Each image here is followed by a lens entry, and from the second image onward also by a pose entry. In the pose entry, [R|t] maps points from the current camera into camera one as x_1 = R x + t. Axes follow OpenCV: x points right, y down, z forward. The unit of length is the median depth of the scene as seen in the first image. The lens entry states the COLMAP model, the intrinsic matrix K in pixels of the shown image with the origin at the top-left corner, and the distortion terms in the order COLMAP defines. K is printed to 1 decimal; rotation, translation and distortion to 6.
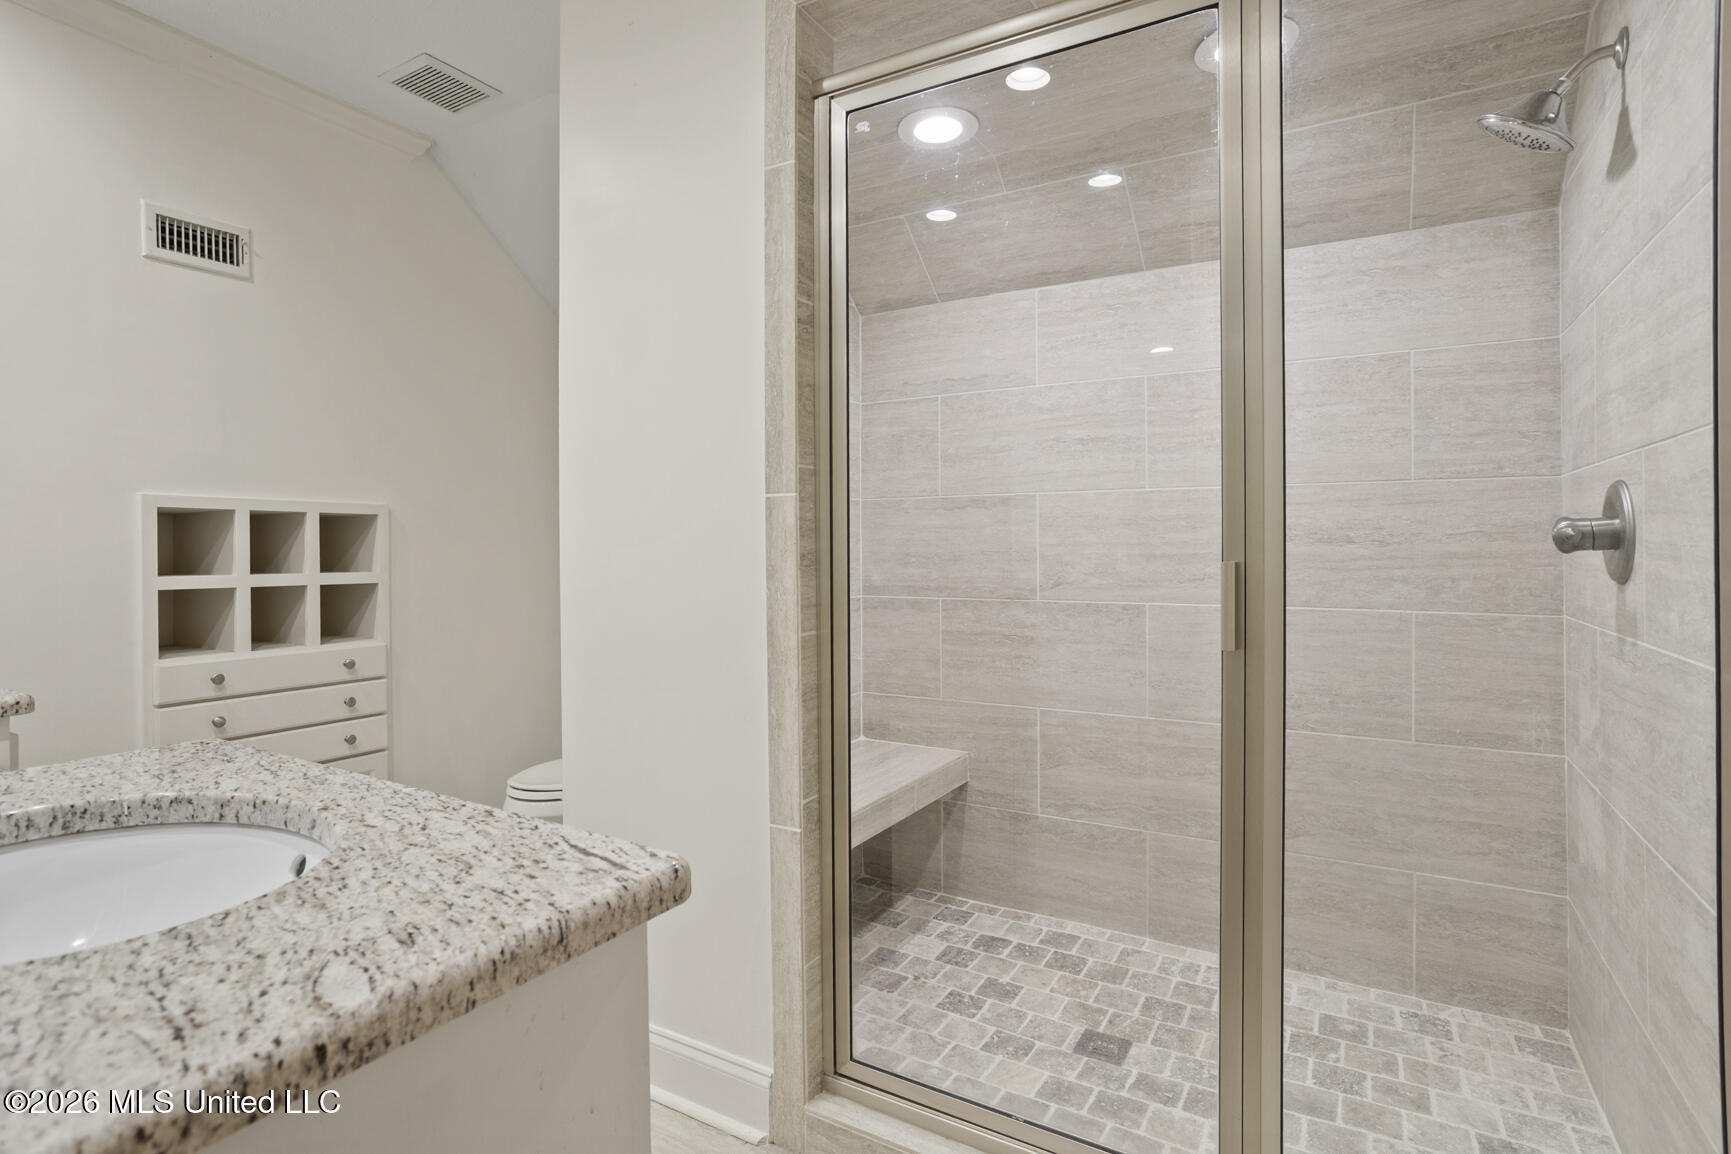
lens RADIAL K [[864.1, 0, 867.3], [0, 864.1, 565.4], [0, 0, 1]] dist [-0.054662, 0.034907]
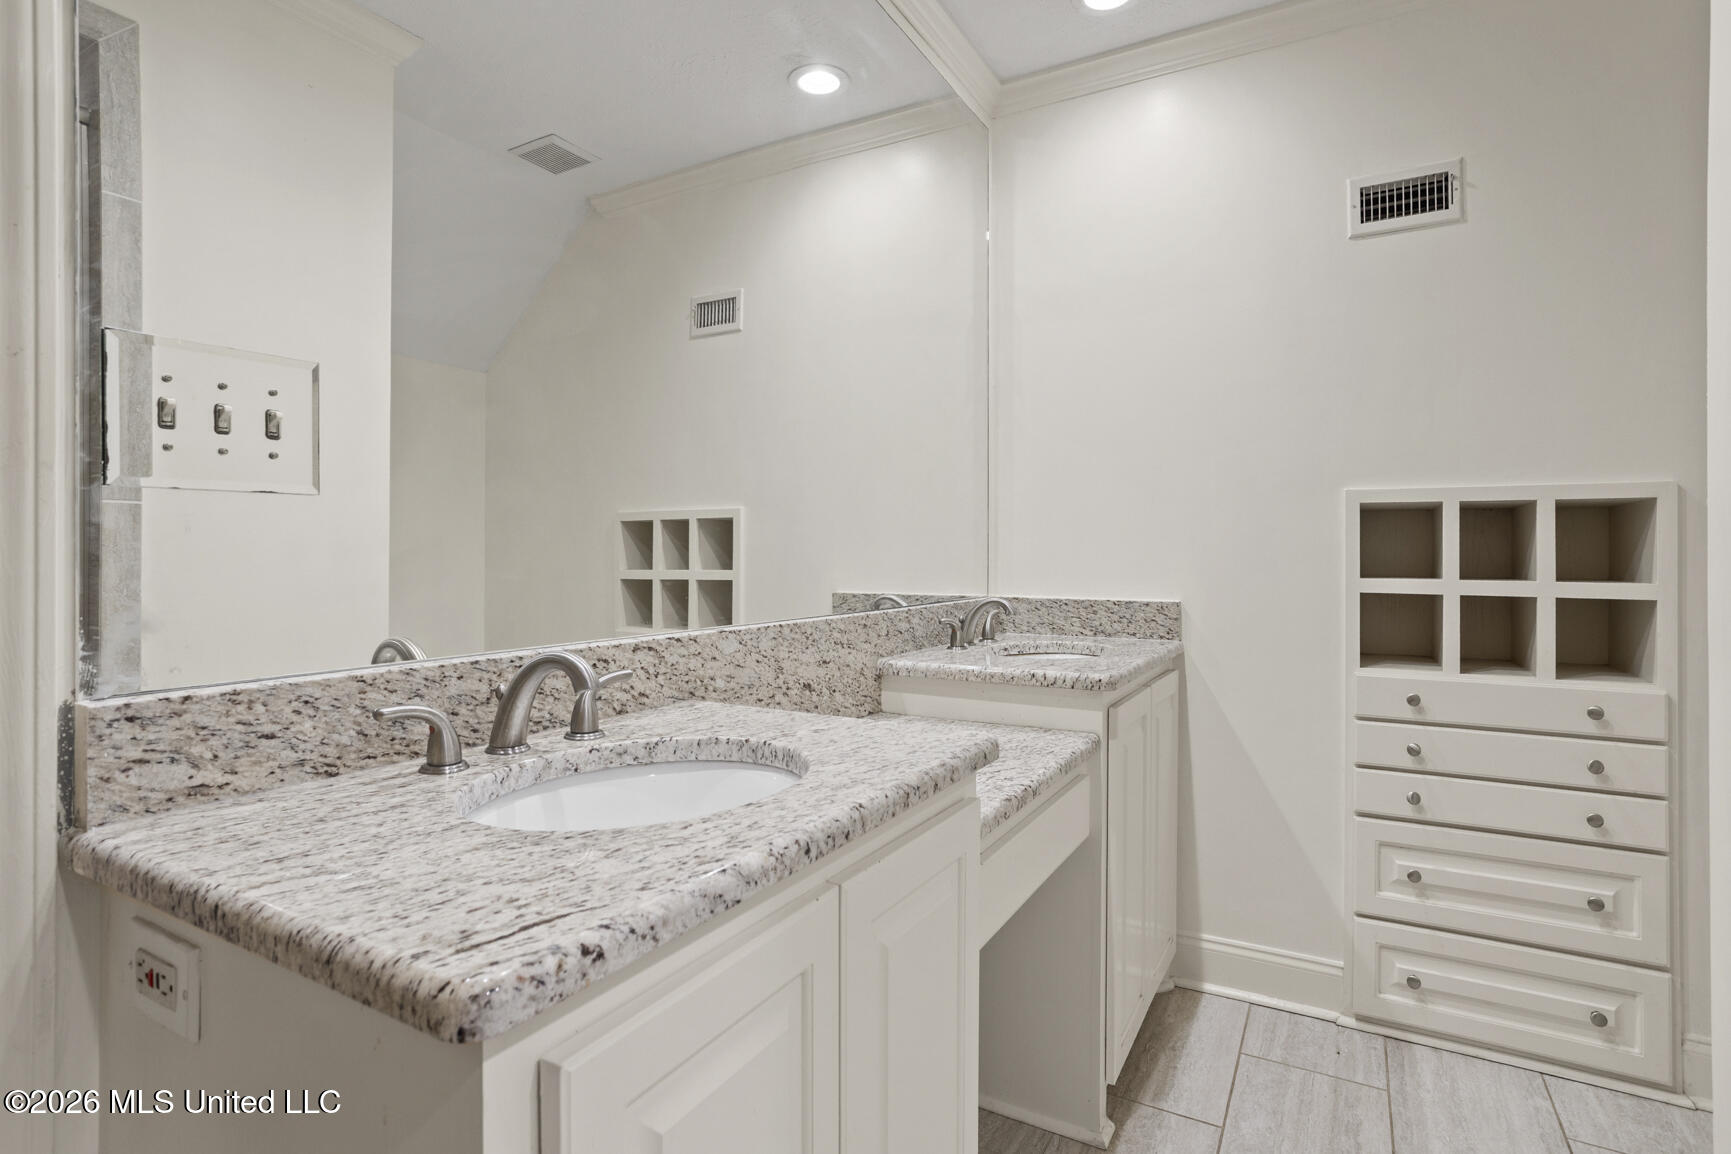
lens RADIAL K [[946.4, 0, 869.1], [0, 946.4, 568.0], [0, 0, 1]] dist [-0.070632, 0.049725]
pose [[-0.007467, 0.020752, -0.999757, 0.504364], [-0.024730, 0.999475, 0.020931, -0.016391], [0.999666, 0.024880, -0.006949, 1.274872]]
